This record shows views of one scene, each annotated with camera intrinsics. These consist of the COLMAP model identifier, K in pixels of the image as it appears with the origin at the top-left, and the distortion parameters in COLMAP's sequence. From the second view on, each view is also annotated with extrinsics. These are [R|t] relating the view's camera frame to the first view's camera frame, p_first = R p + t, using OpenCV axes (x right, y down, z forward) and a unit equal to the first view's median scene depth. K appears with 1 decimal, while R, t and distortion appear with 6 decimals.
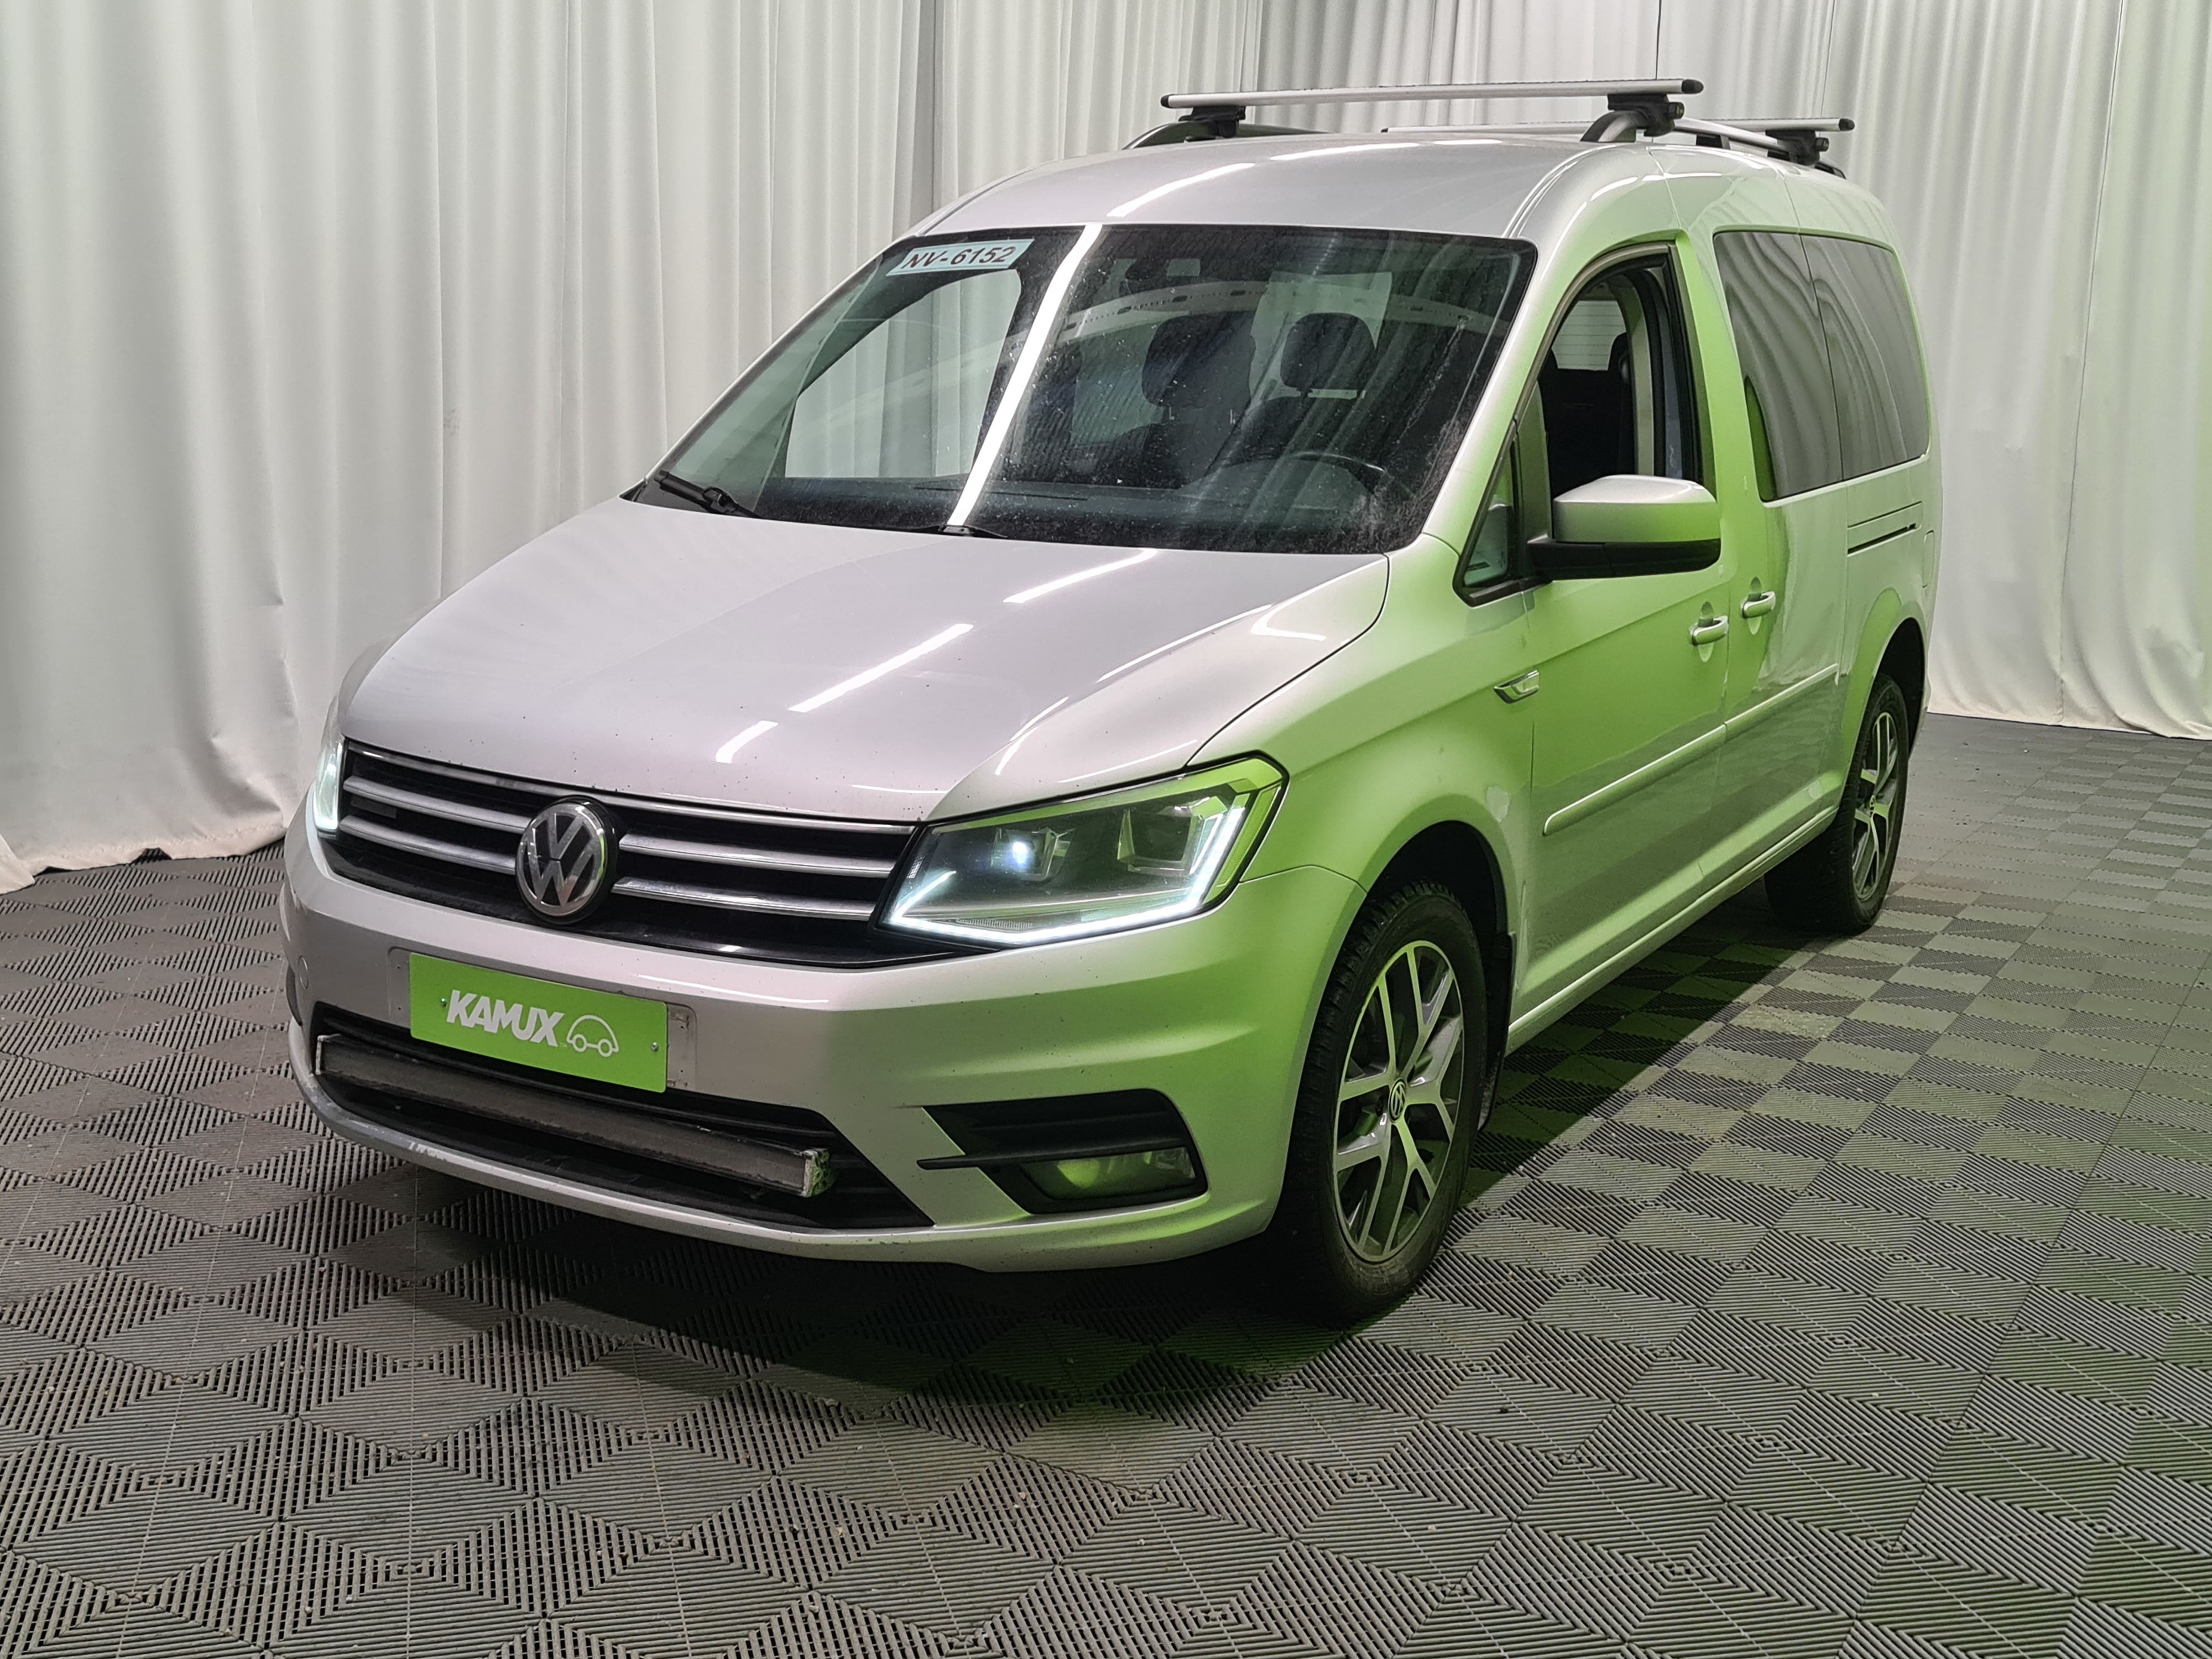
lens RADIAL K [[2427.2, 0, 1100.5], [0, 2427.2, 880.8], [0, 0, 1]] dist [0.074117, 0.003618]
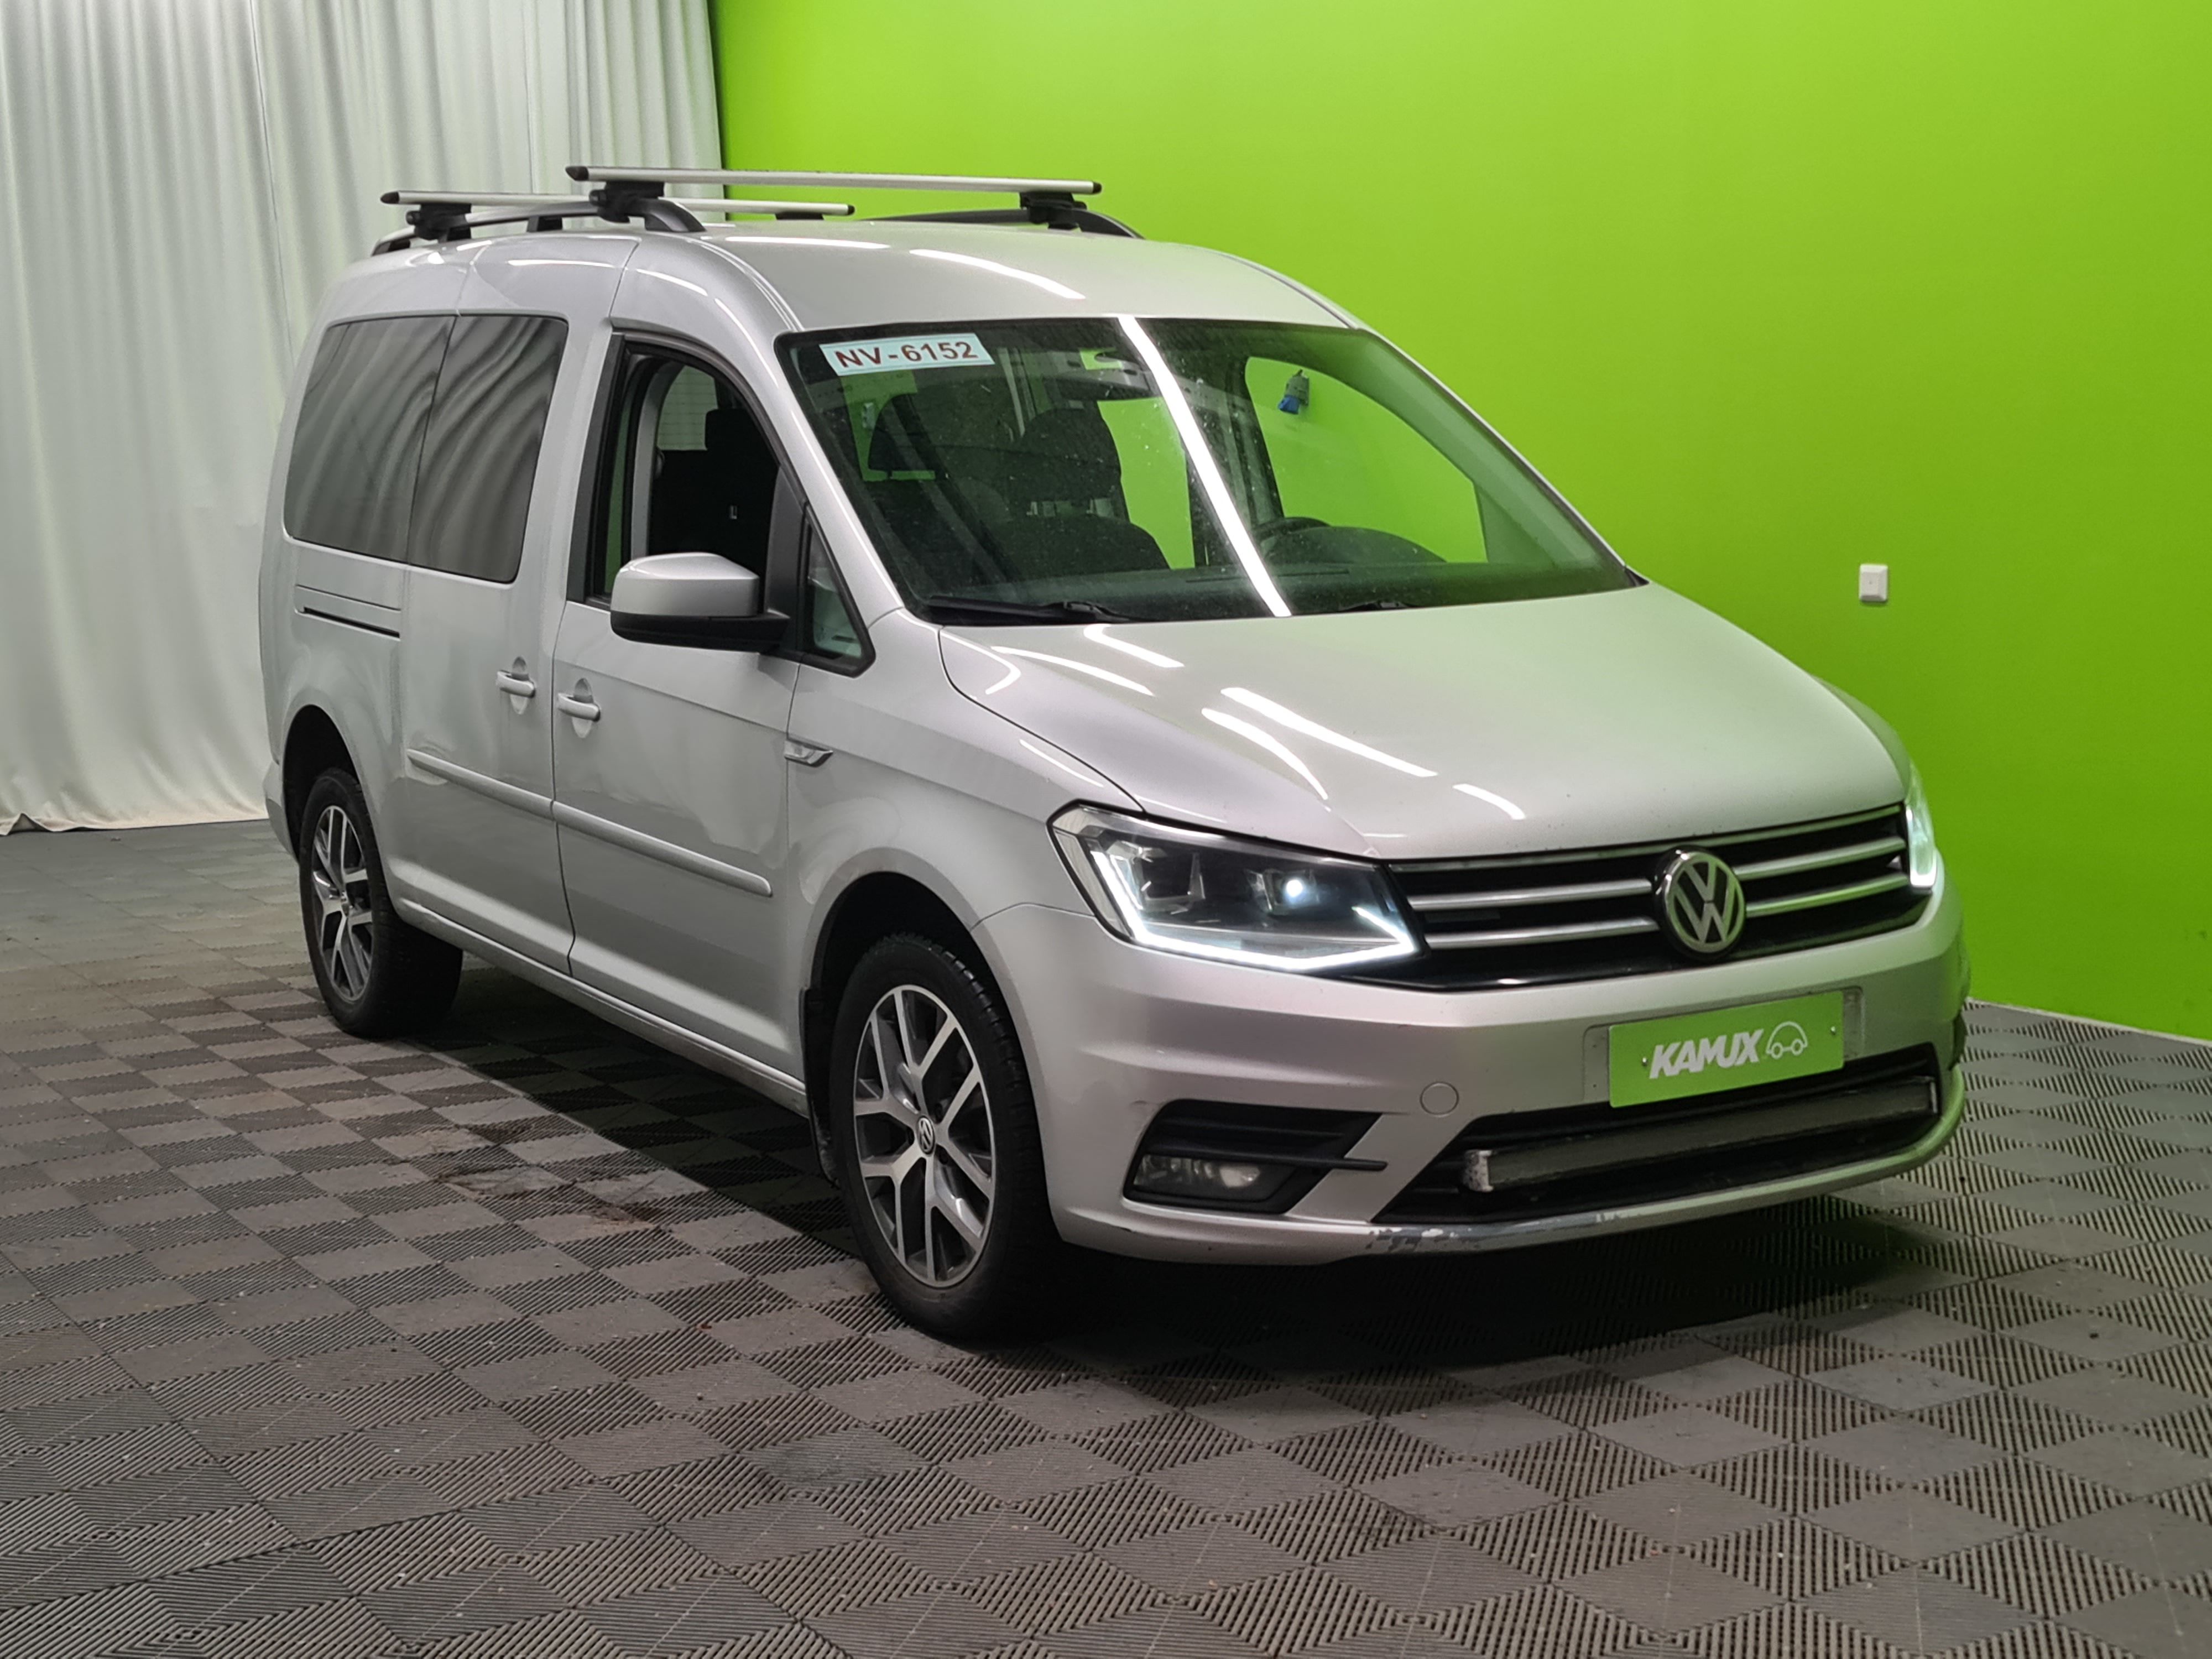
lens RADIAL K [[3047.7, 0, 1106.0], [0, 3047.7, 829.5], [0, 0, 1]] dist [0.114516, 0.024279]
pose [[0.474532, -0.161257, 0.865341, -1.563976], [0.221989, 0.973224, 0.059628, -0.185949], [-0.851786, 0.163800, 0.497624, 0.534465]]
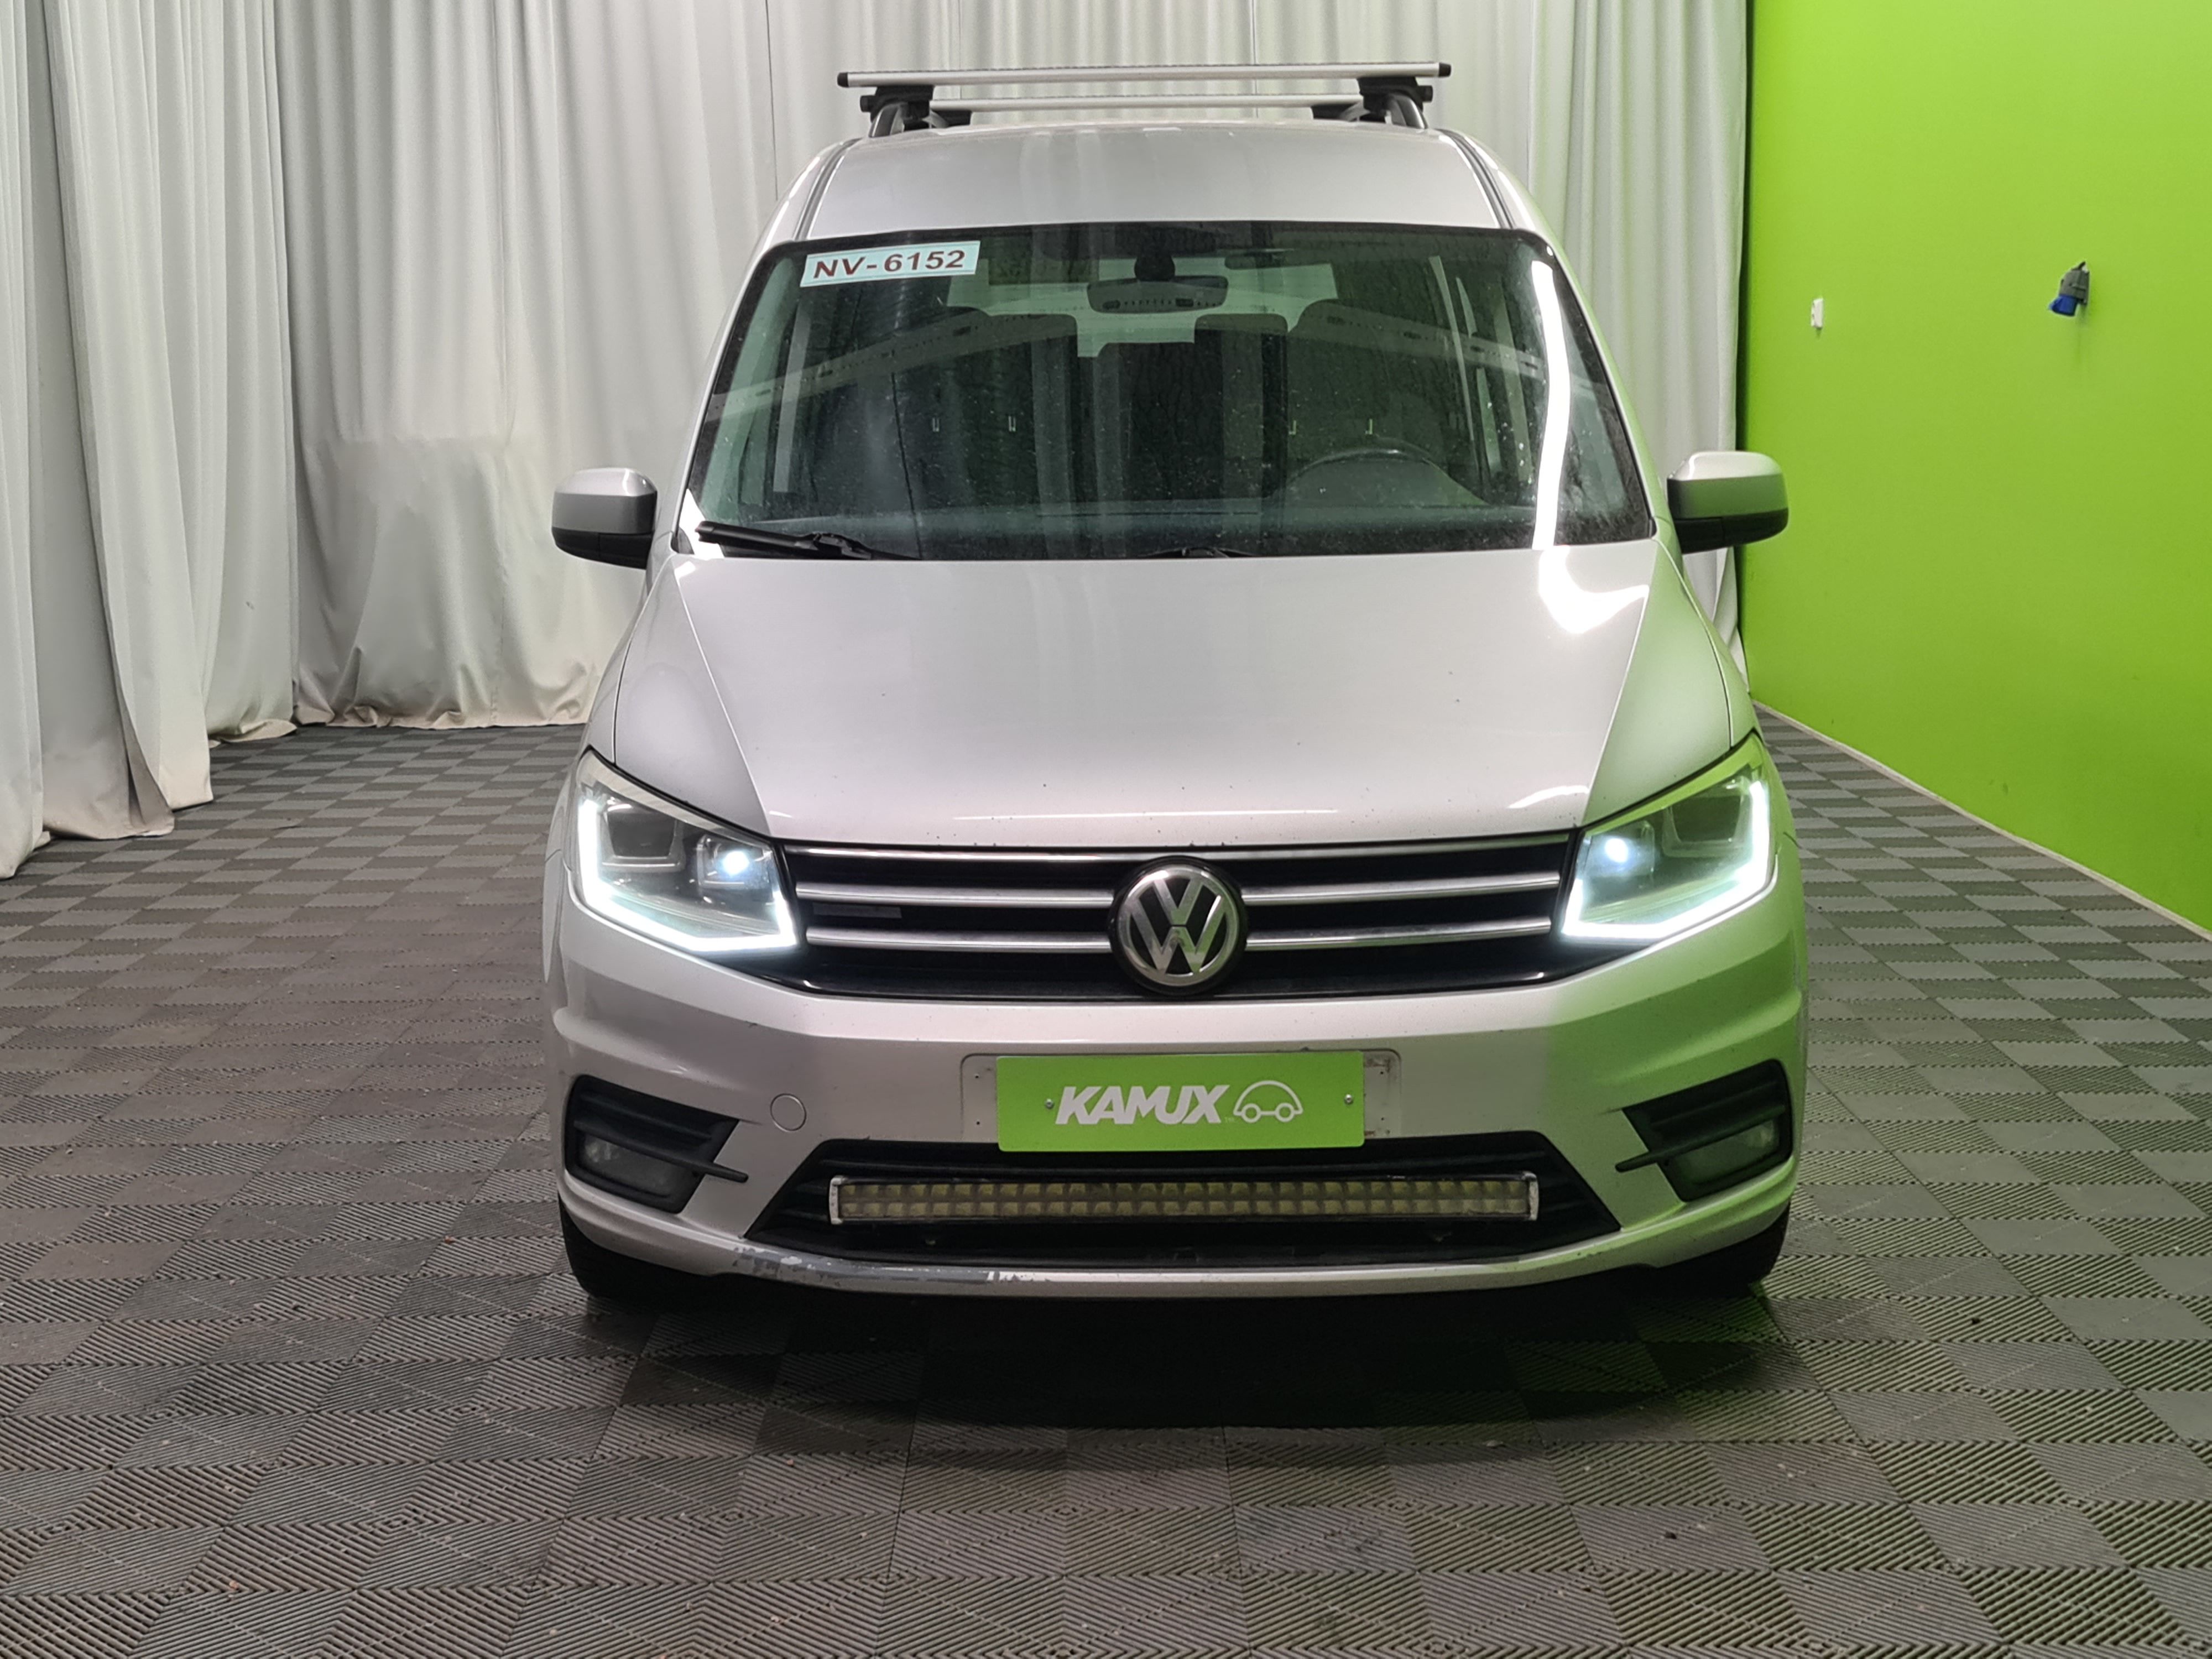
lens RADIAL K [[3047.7, 0, 1106.0], [0, 3047.7, 829.5], [0, 0, 1]] dist [0.114516, 0.024279]
pose [[0.868551, -0.124652, 0.479668, -0.806228], [0.147837, 0.988954, -0.010693, -0.037081], [-0.473037, 0.080200, 0.877385, -0.015666]]
